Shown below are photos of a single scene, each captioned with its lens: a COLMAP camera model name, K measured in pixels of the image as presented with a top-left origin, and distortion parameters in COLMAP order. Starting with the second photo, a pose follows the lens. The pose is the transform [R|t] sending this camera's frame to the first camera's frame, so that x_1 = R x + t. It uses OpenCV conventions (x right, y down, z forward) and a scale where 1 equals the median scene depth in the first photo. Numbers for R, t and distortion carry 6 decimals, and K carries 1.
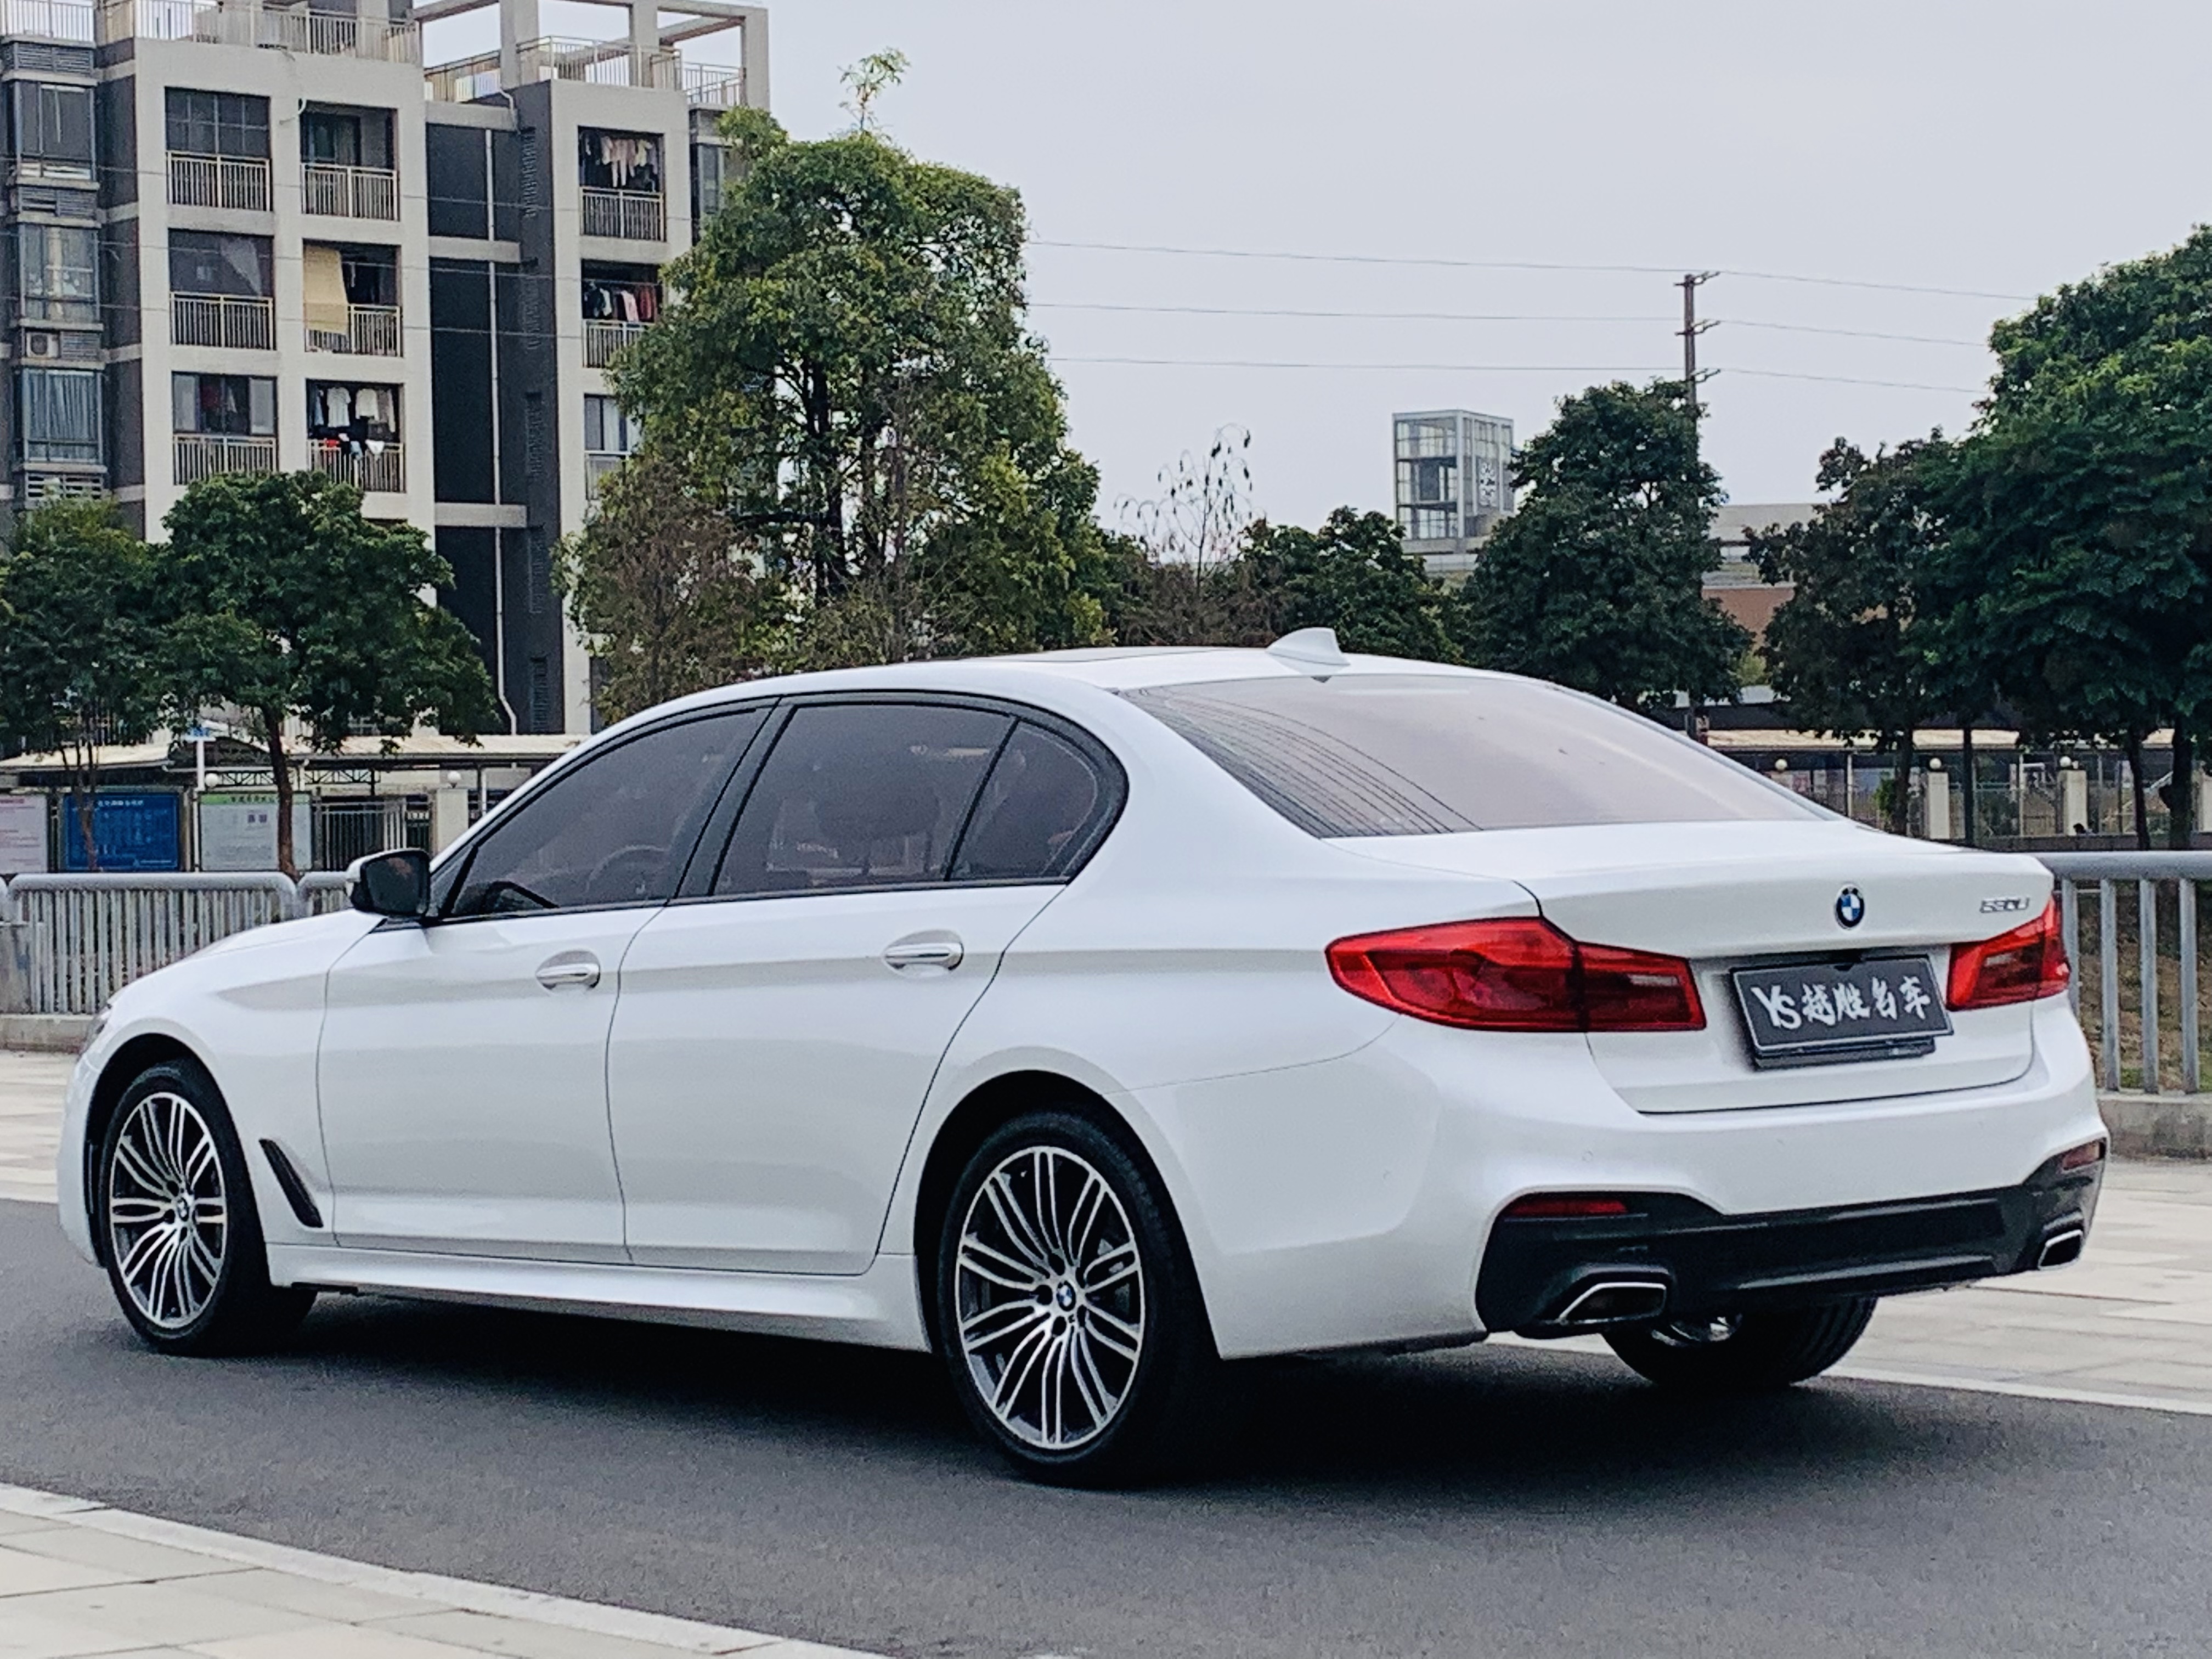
lens RADIAL K [[4814.8, 0, 1106.0], [0, 4814.8, 829.5], [0, 0, 1]] dist [0.129667, -0.033012]
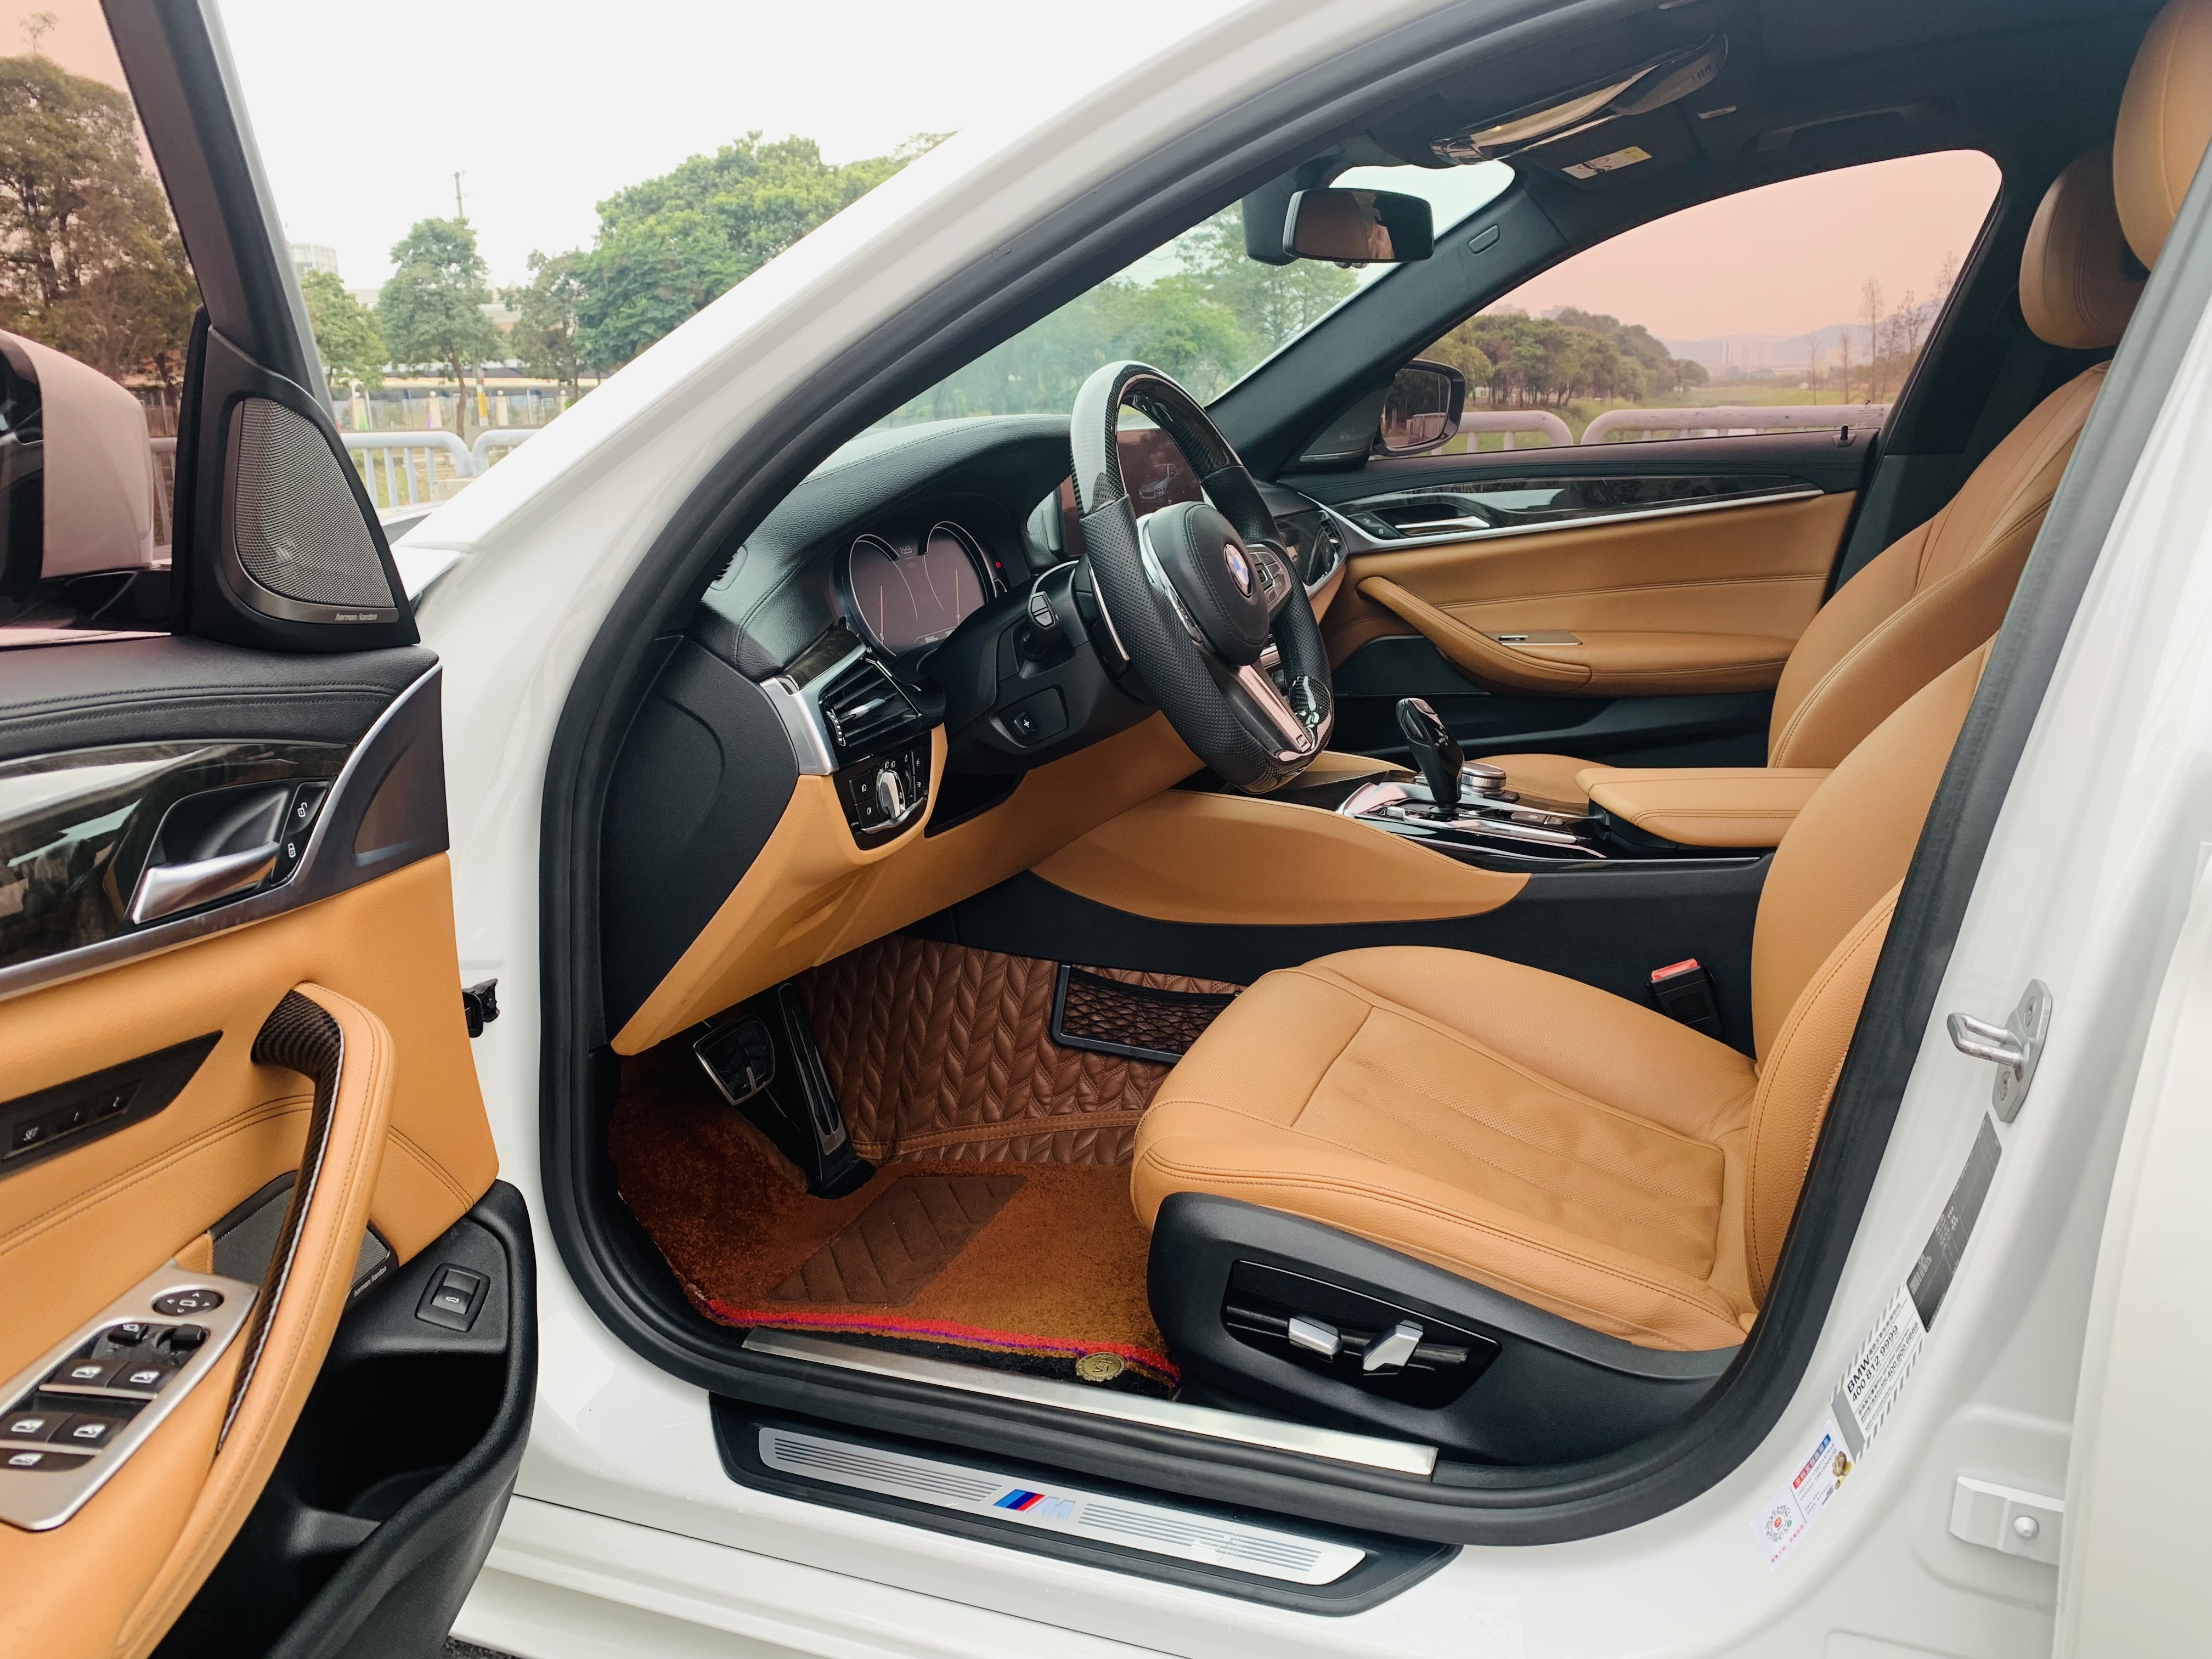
lens RADIAL K [[1712.9, 0, 1106.0], [0, 1712.9, 829.5], [0, 0, 1]] dist [0.005508, -0.004197]
pose [[0.887337, -0.108768, 0.448111, -0.010010], [0.000439, 0.971982, 0.235054, -0.002181], [-0.461122, -0.208375, 0.862523, 0.117385]]
